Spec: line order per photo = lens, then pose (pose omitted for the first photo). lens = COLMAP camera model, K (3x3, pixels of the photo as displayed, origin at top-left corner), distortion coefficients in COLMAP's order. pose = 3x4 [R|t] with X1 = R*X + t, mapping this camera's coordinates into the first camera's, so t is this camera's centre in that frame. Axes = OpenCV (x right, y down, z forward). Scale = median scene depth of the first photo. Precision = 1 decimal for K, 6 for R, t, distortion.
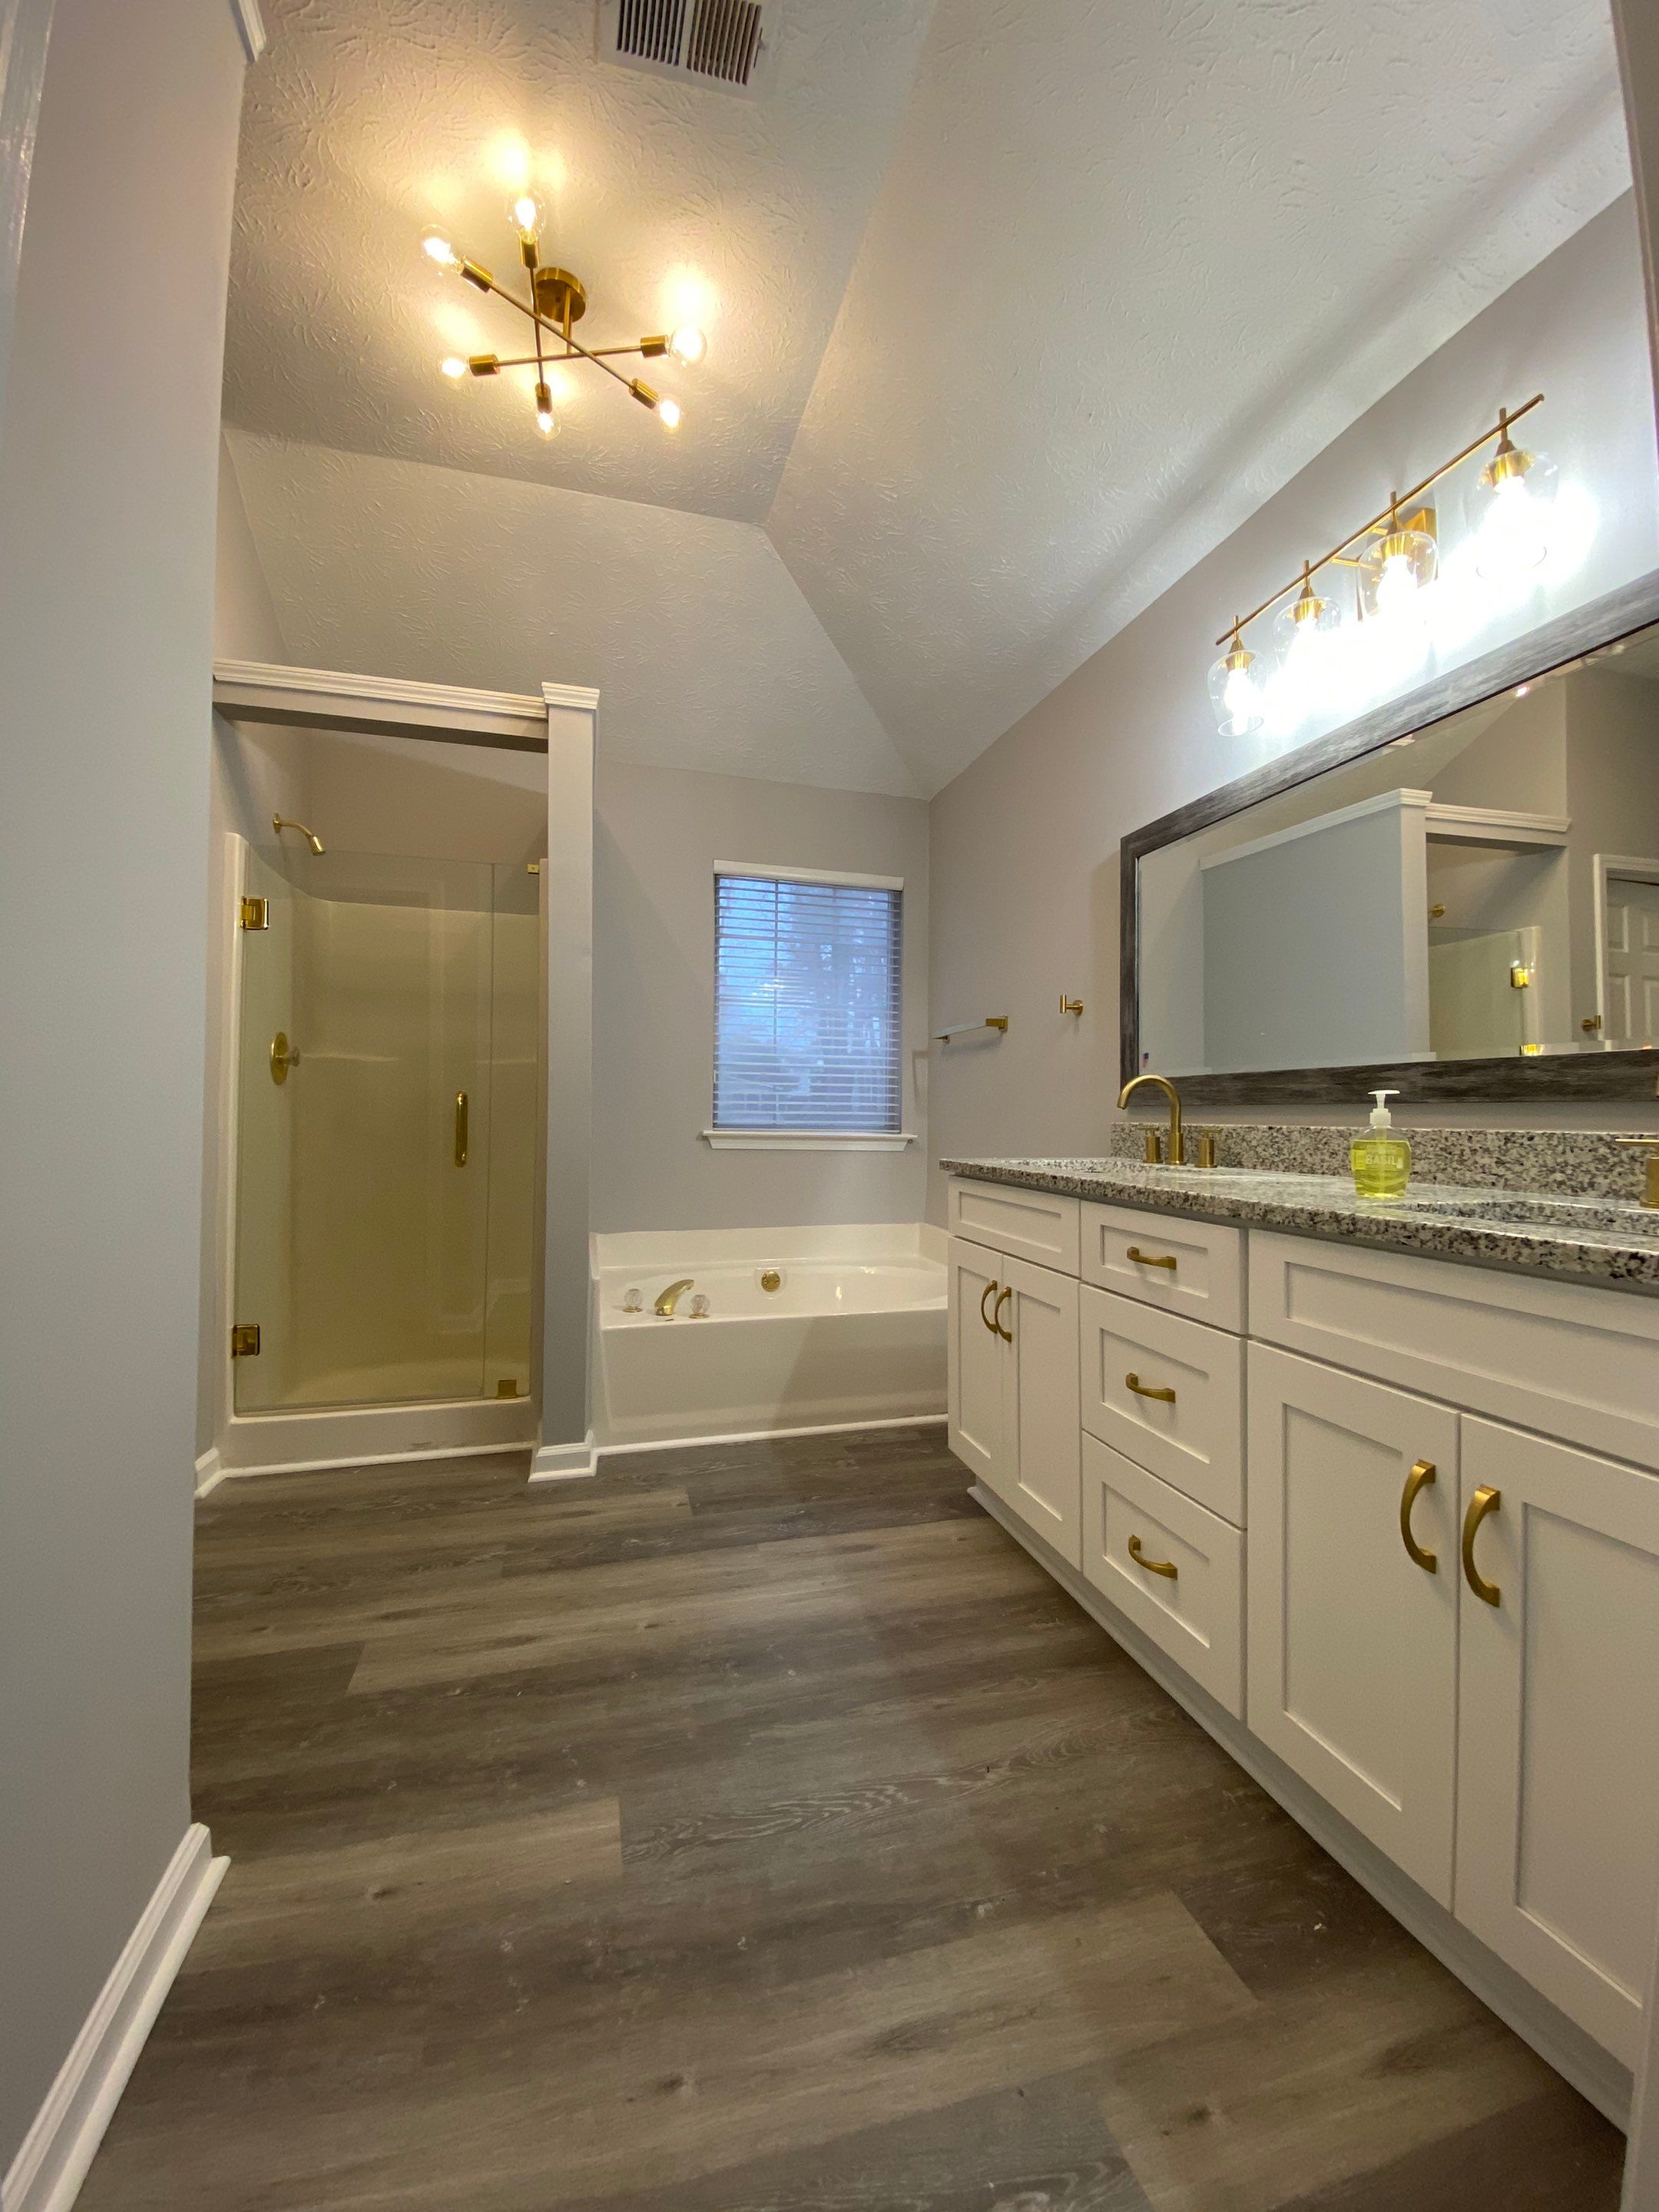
lens RADIAL K [[902.4, 0, 842.2], [0, 902.4, 1120.1], [0, 0, 1]] dist [-0.002488, -0.002747]
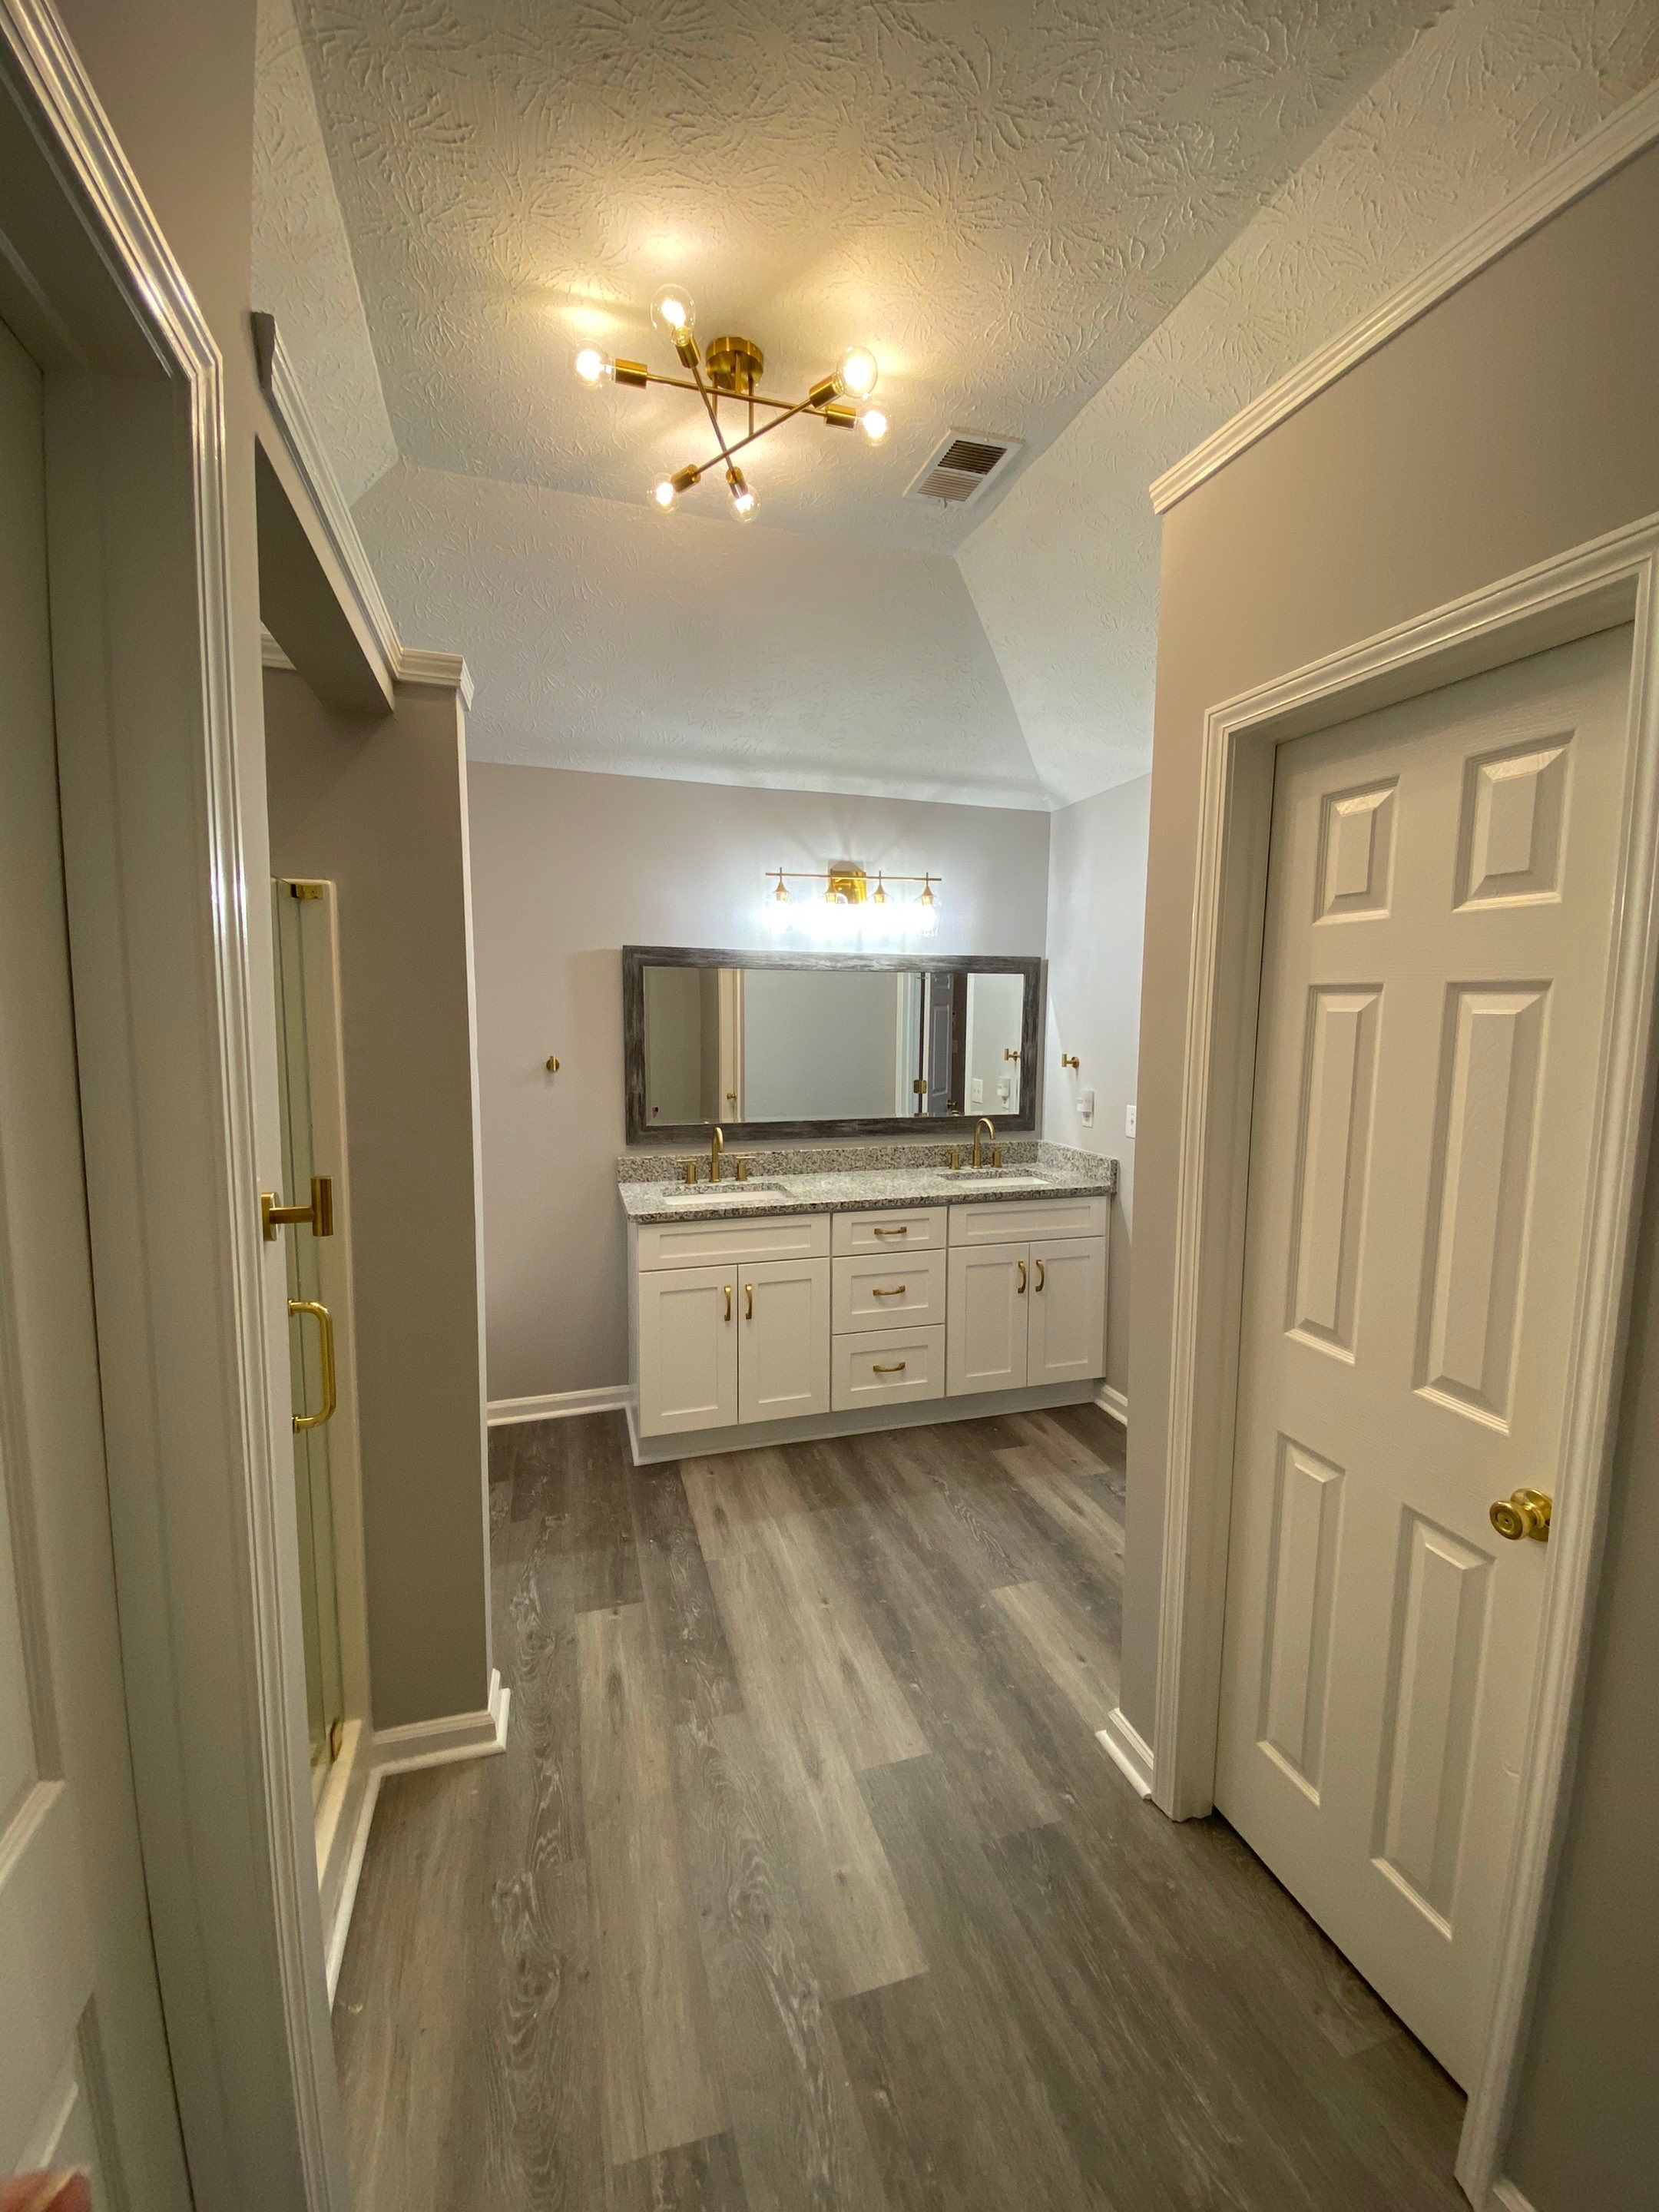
lens RADIAL K [[902.4, 0, 825.1], [0, 902.4, 1099.0], [0, 0, 1]] dist [-0.002488, -0.002747]
pose [[-0.028102, -0.101488, 0.994440, -1.623419], [0.000375, 0.994832, 0.101539, -0.346426], [-0.999605, 0.003226, -0.027919, 1.150830]]
